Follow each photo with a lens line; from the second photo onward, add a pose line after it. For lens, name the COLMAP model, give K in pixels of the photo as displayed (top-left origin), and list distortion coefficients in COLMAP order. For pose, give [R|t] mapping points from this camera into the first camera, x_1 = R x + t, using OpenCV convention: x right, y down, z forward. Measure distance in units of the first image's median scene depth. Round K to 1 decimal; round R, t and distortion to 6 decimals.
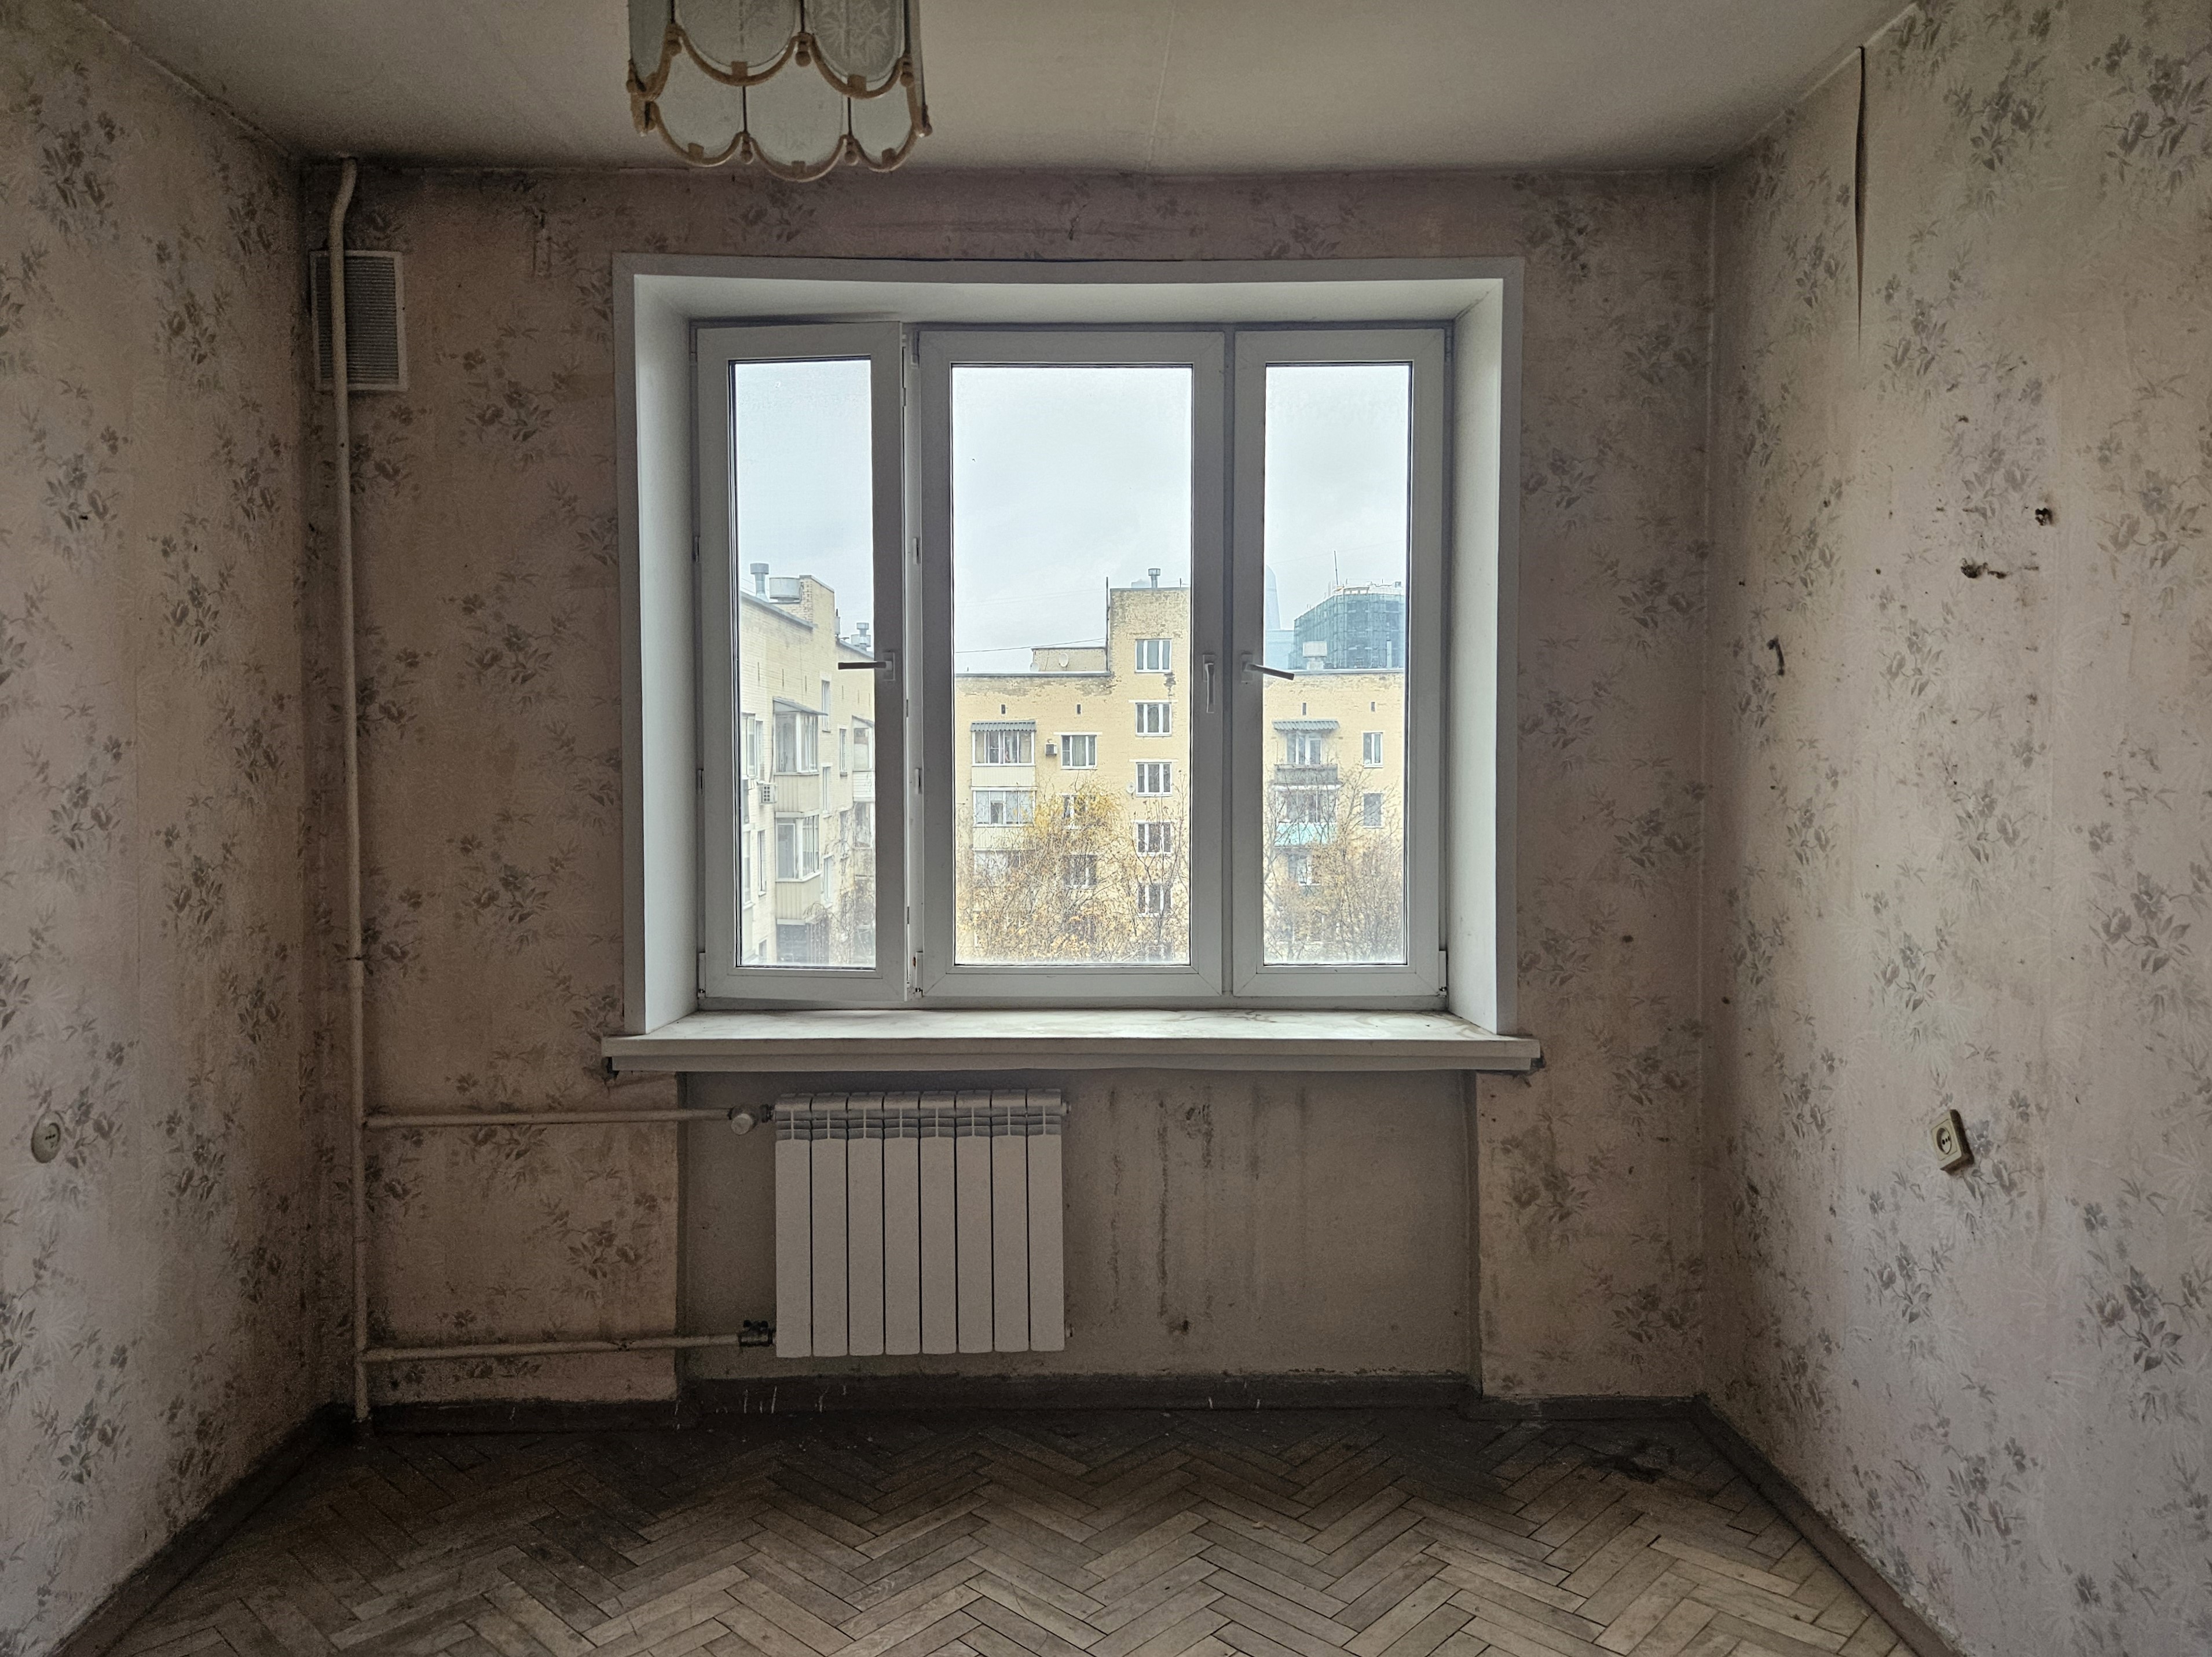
lens RADIAL K [[1539.9, 0, 1110.5], [0, 1539.9, 802.9], [0, 0, 1]] dist [0.078098, -0.070344]
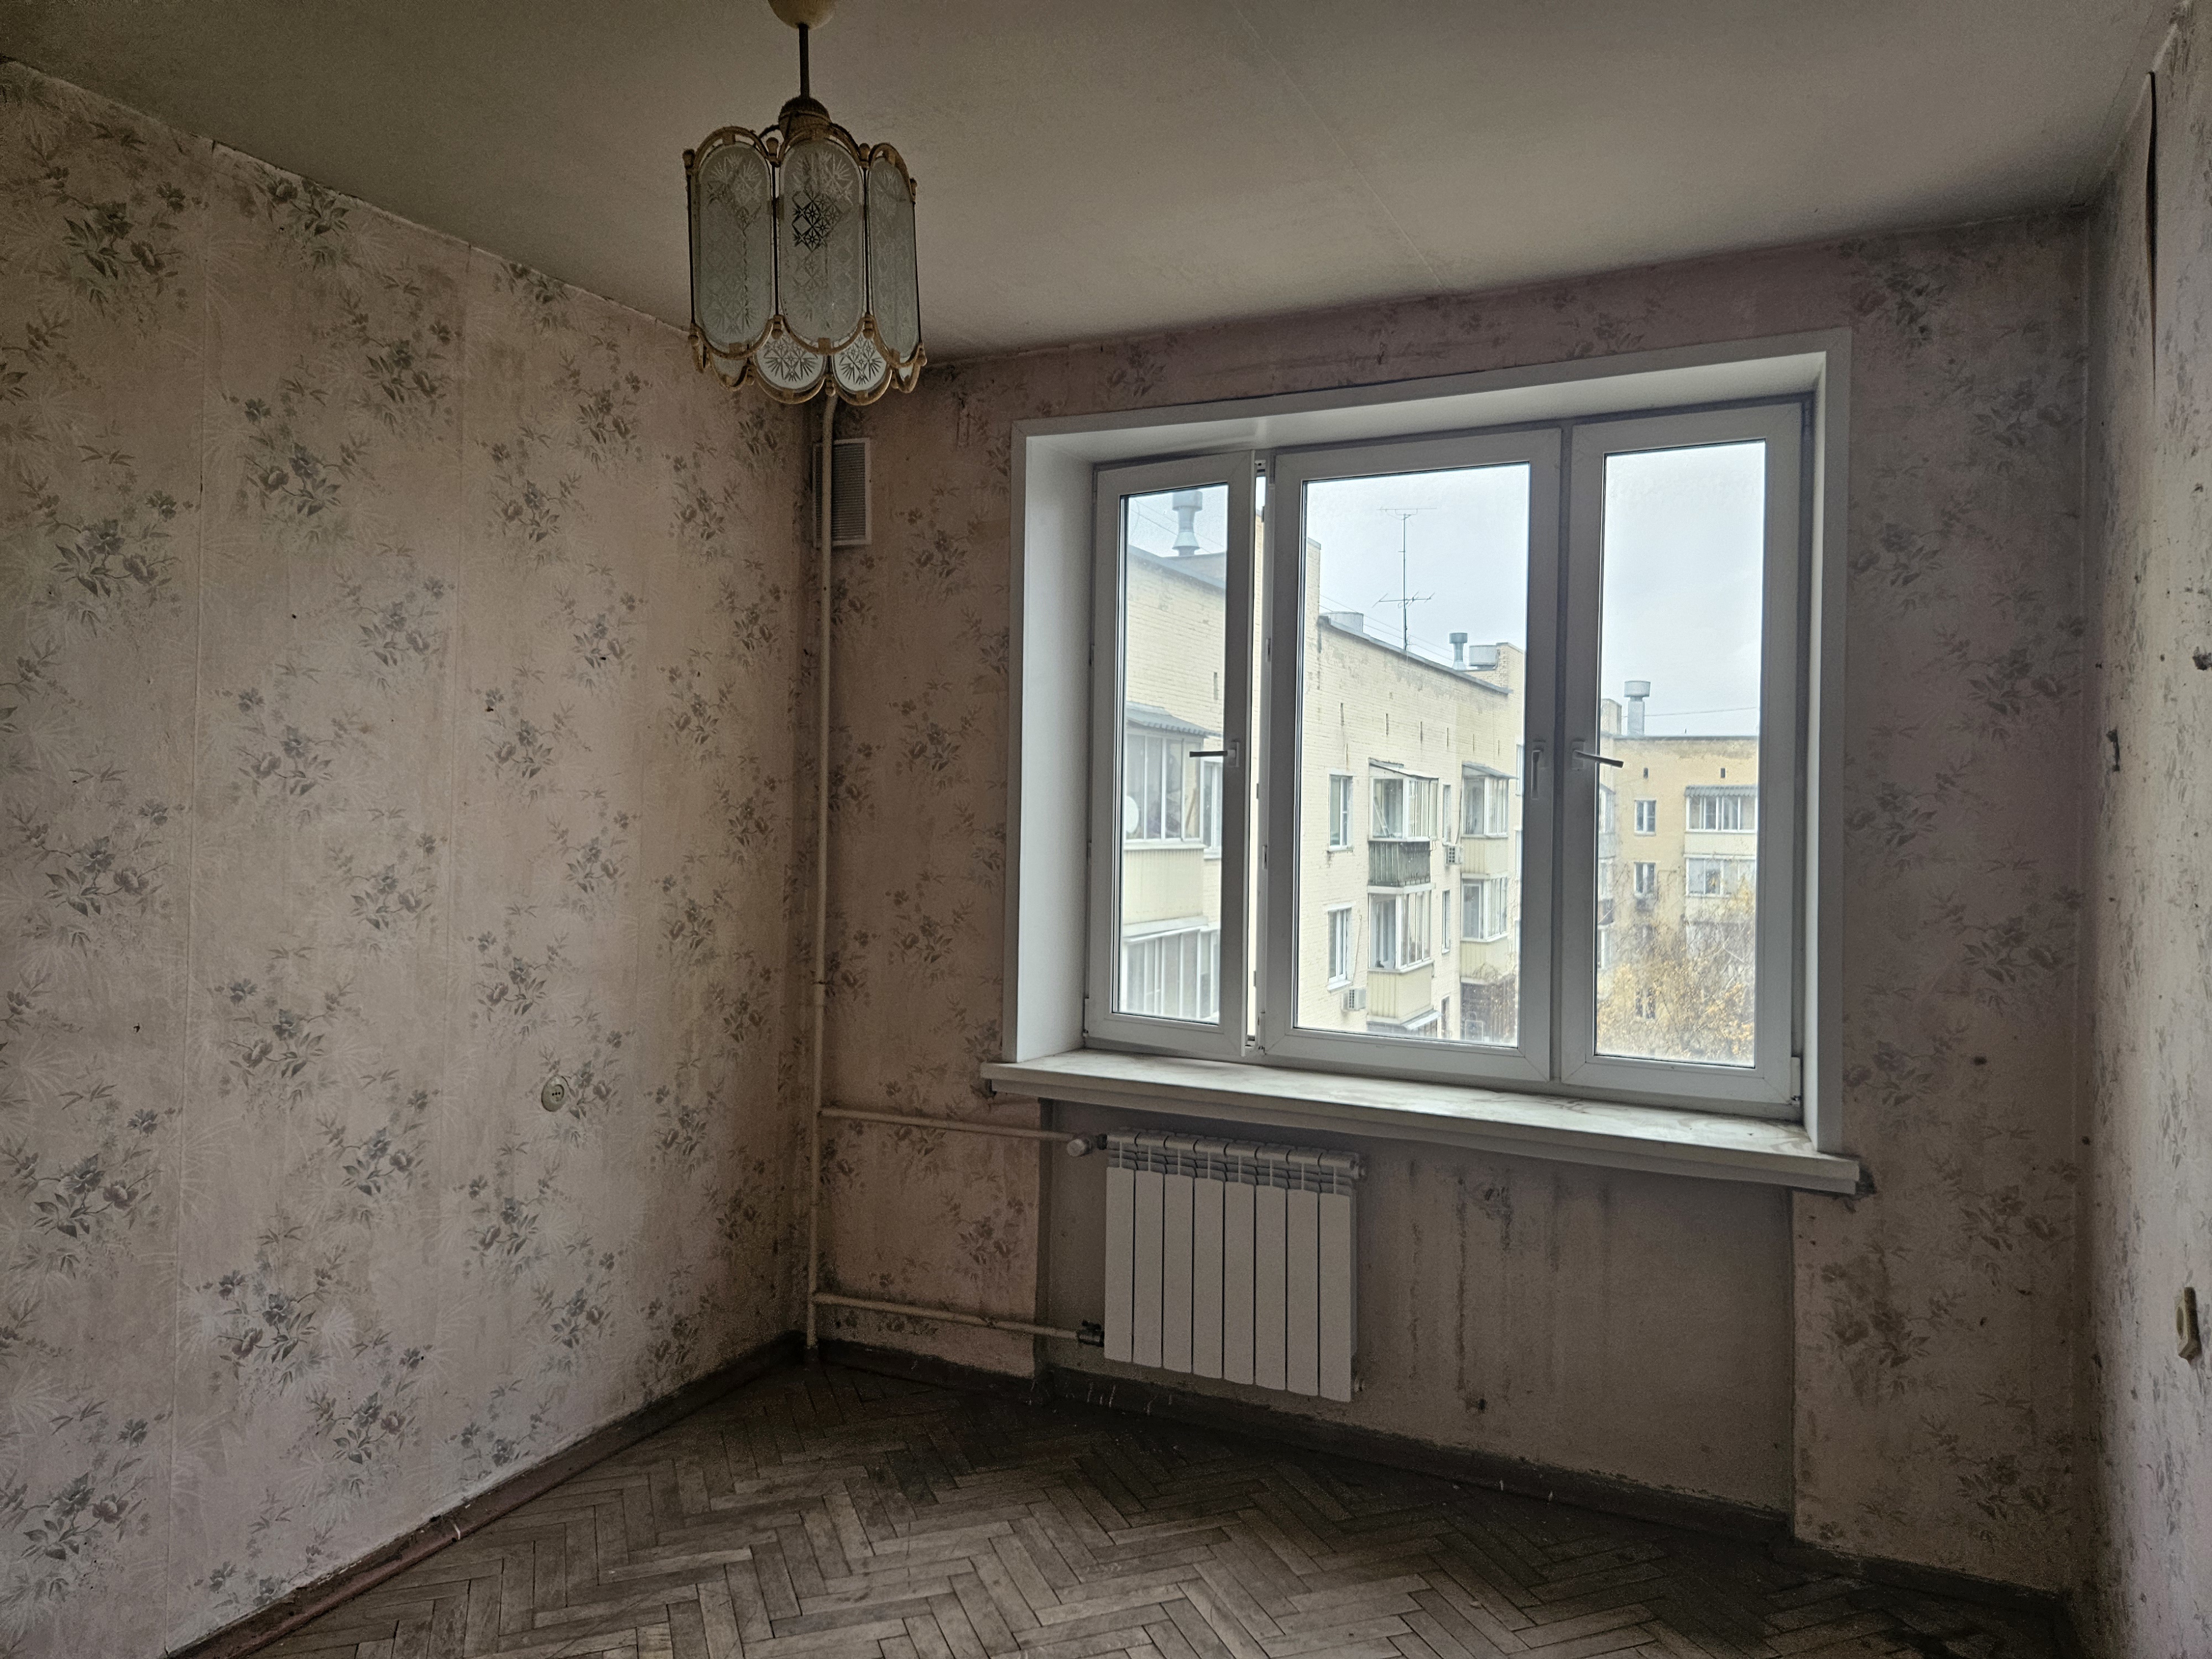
lens RADIAL K [[1489.3, 0, 1107.7], [0, 1489.3, 801.9], [0, 0, 1]] dist [0.082332, -0.099154]
pose [[0.897914, 0.014989, -0.439915, 0.267841], [-0.032871, 0.998913, -0.033058, -0.016378], [0.438941, 0.044144, 0.897431, -0.010387]]
